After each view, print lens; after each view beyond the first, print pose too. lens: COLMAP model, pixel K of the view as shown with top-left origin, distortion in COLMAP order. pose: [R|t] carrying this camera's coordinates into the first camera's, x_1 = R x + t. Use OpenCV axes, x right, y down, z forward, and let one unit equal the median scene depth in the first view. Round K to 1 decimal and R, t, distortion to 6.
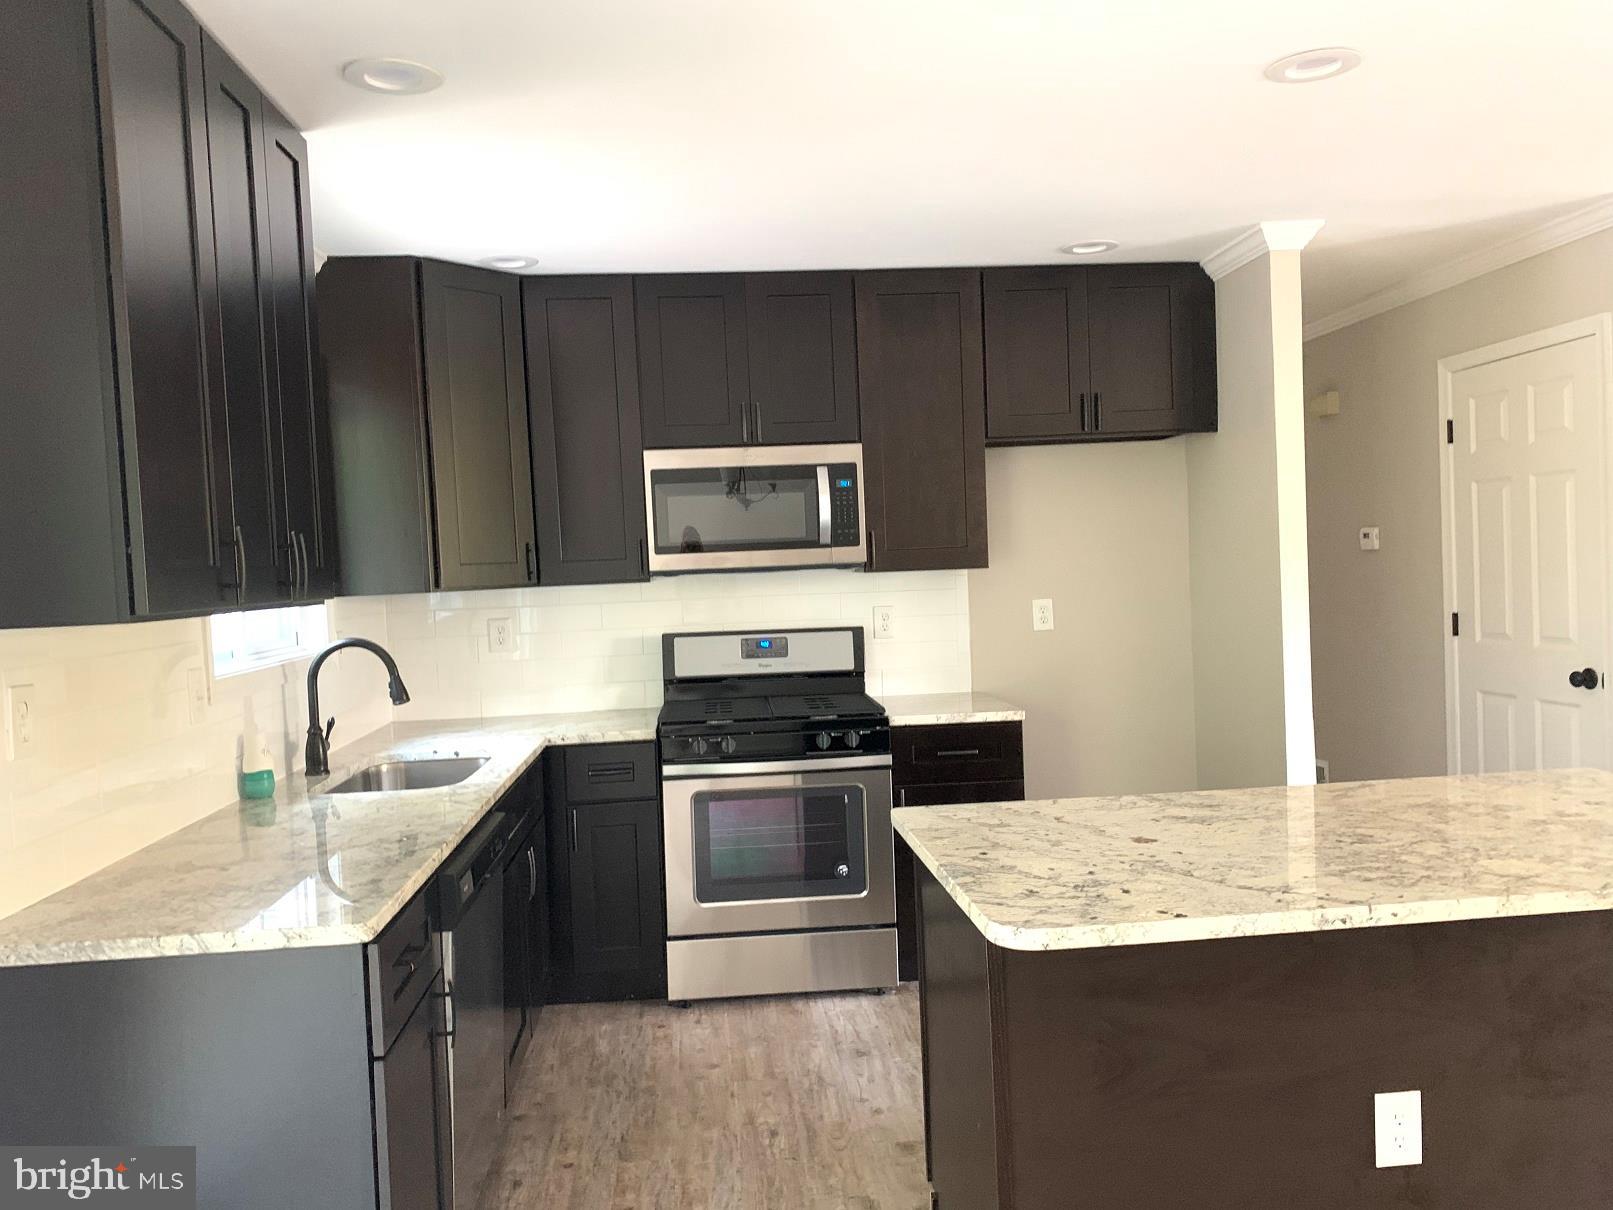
lens RADIAL K [[1226.1, 0, 806.5], [0, 1226.1, 605.0], [0, 0, 1]] dist [0.028252, -0.053095]
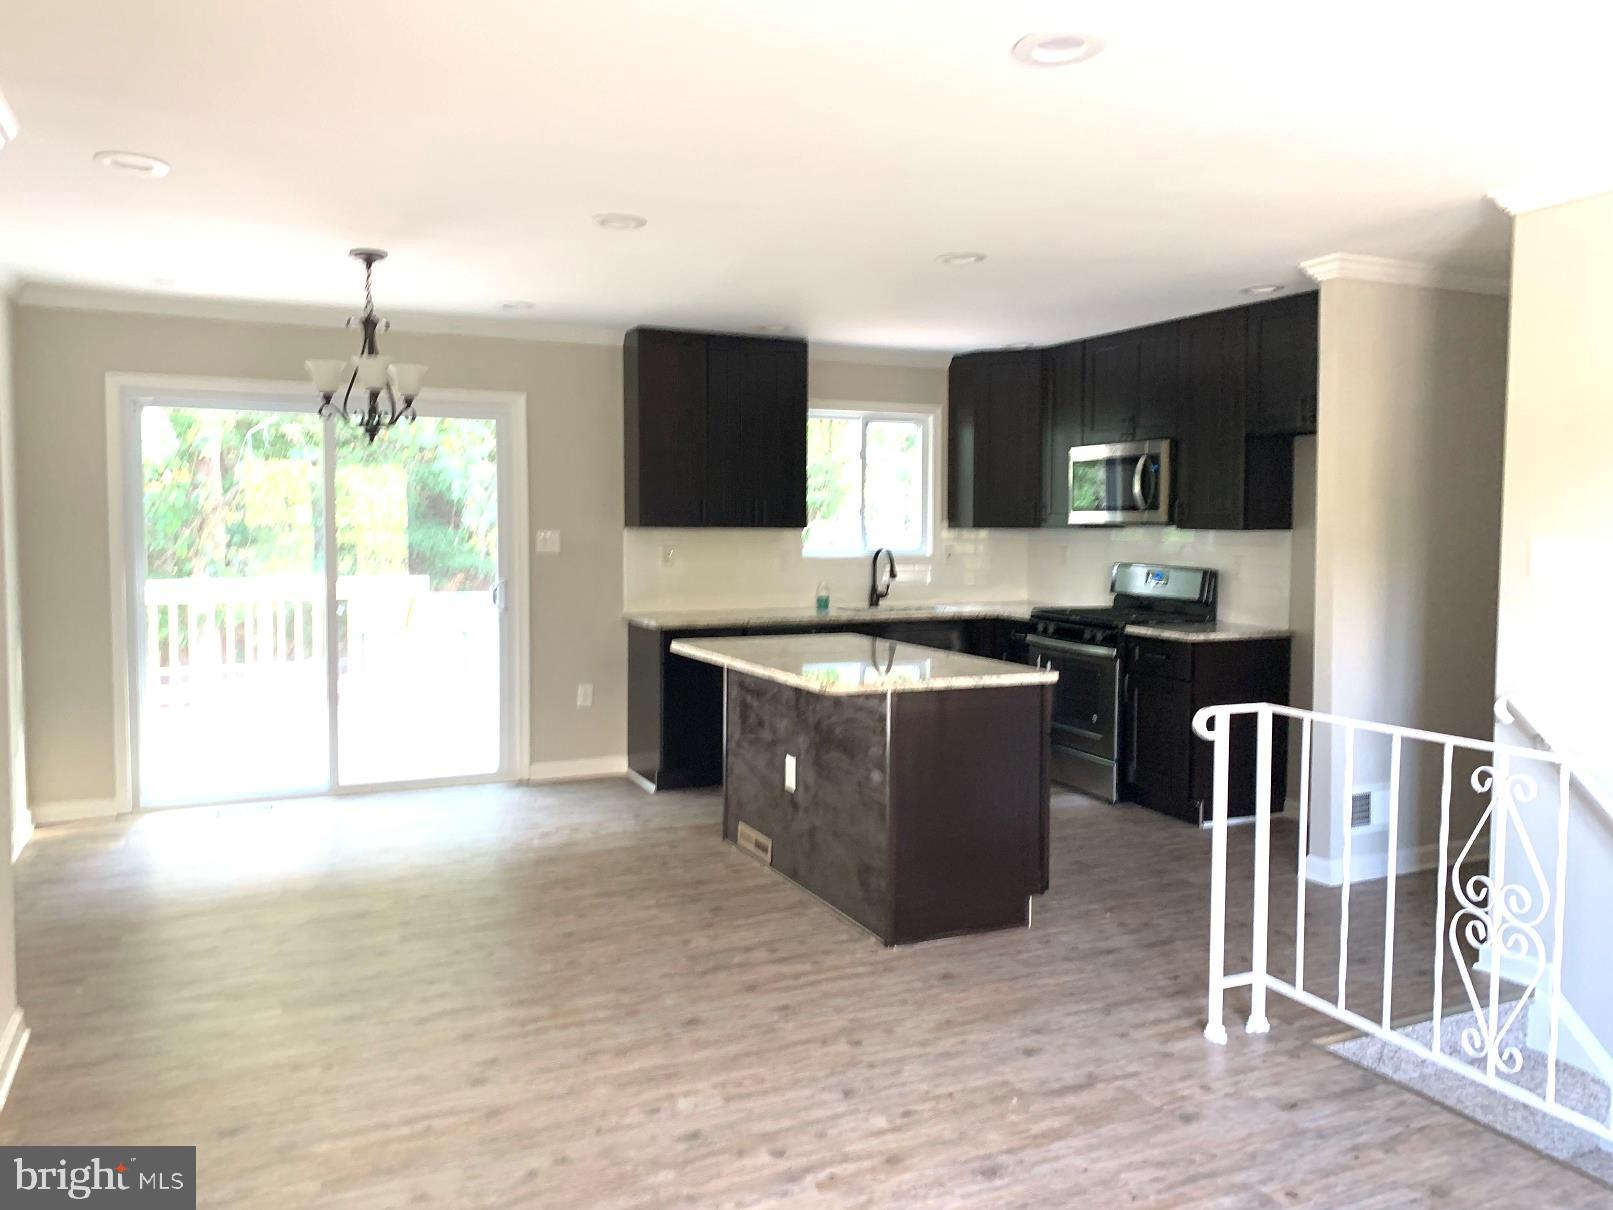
lens RADIAL K [[1226.1, 0, 806.5], [0, 1226.1, 605.0], [0, 0, 1]] dist [0.028252, -0.053095]
pose [[0.340573, 0.100593, -0.934822, 1.294242], [-0.047491, 0.994832, 0.089748, -0.048494], [0.939018, 0.013830, 0.343590, 0.112085]]
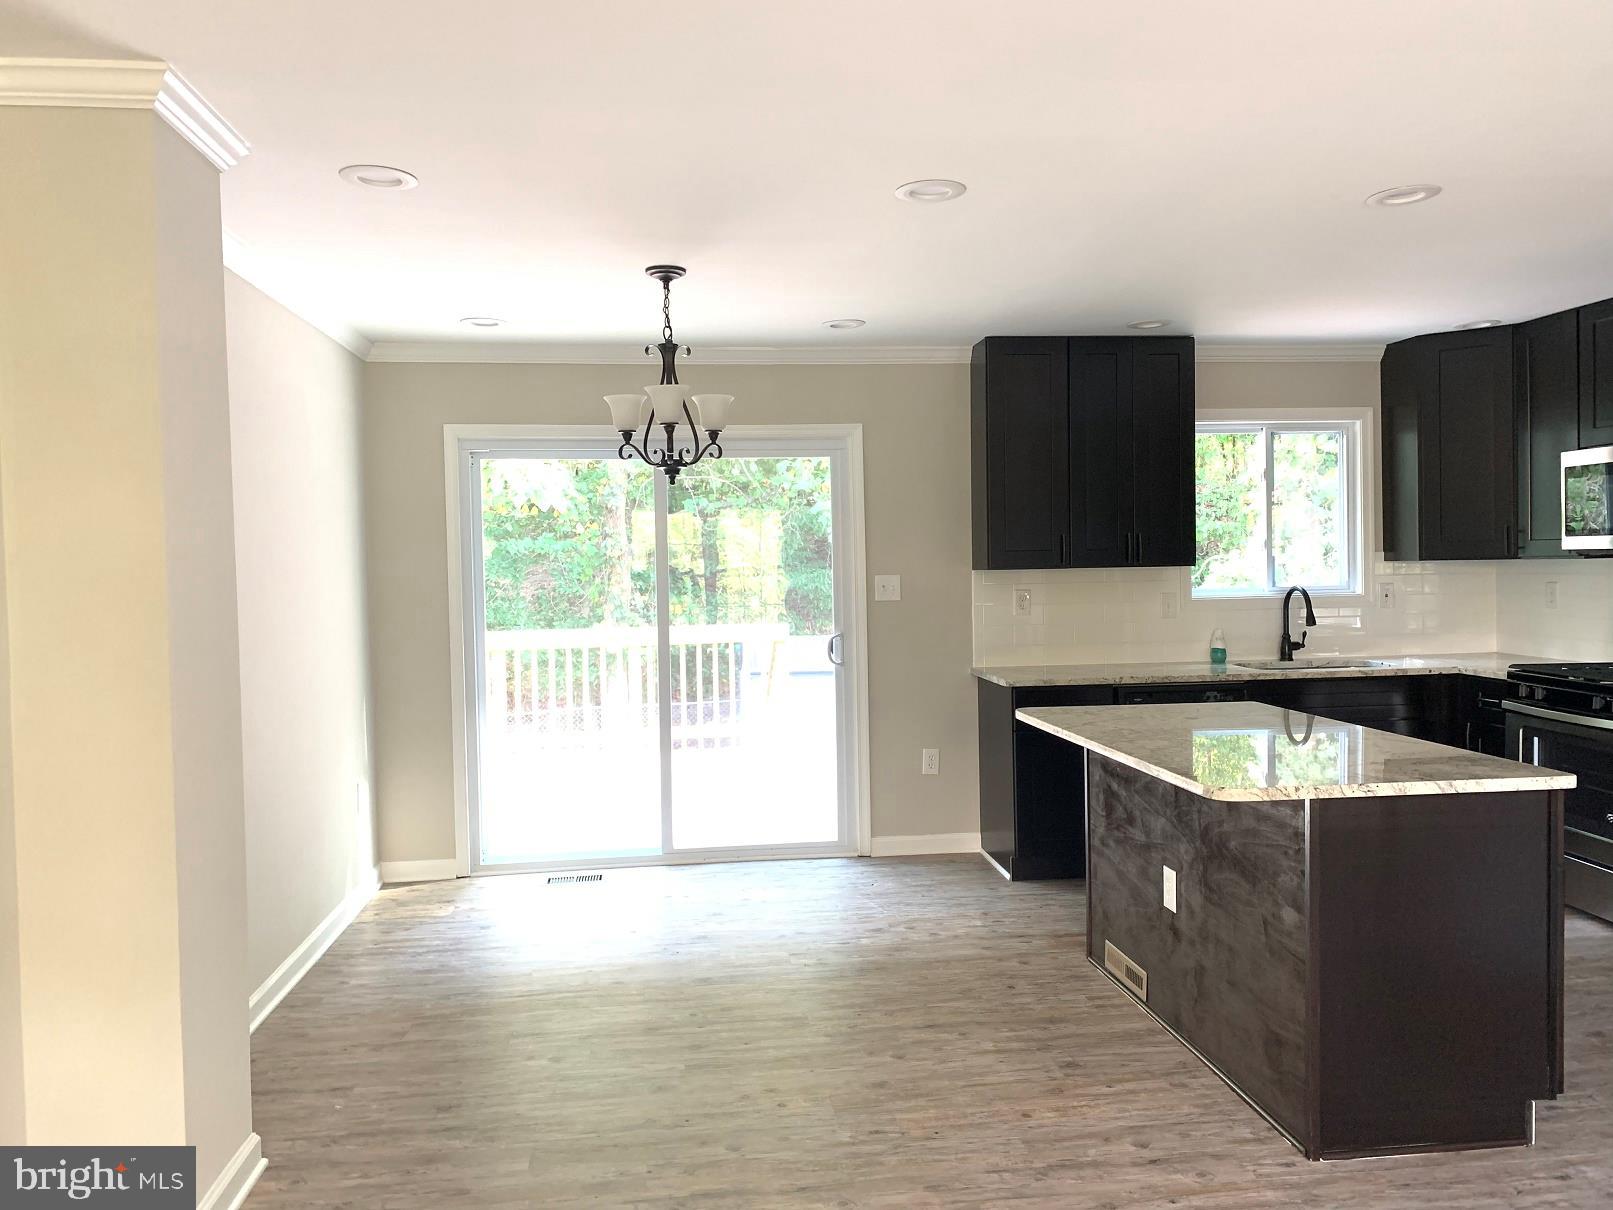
lens RADIAL K [[1226.1, 0, 806.5], [0, 1226.1, 605.0], [0, 0, 1]] dist [0.028252, -0.053095]
pose [[0.030676, 0.070315, -0.997053, 1.086410], [-0.013098, 0.997465, 0.069941, -0.049055], [0.999444, 0.010914, 0.031519, 0.205104]]
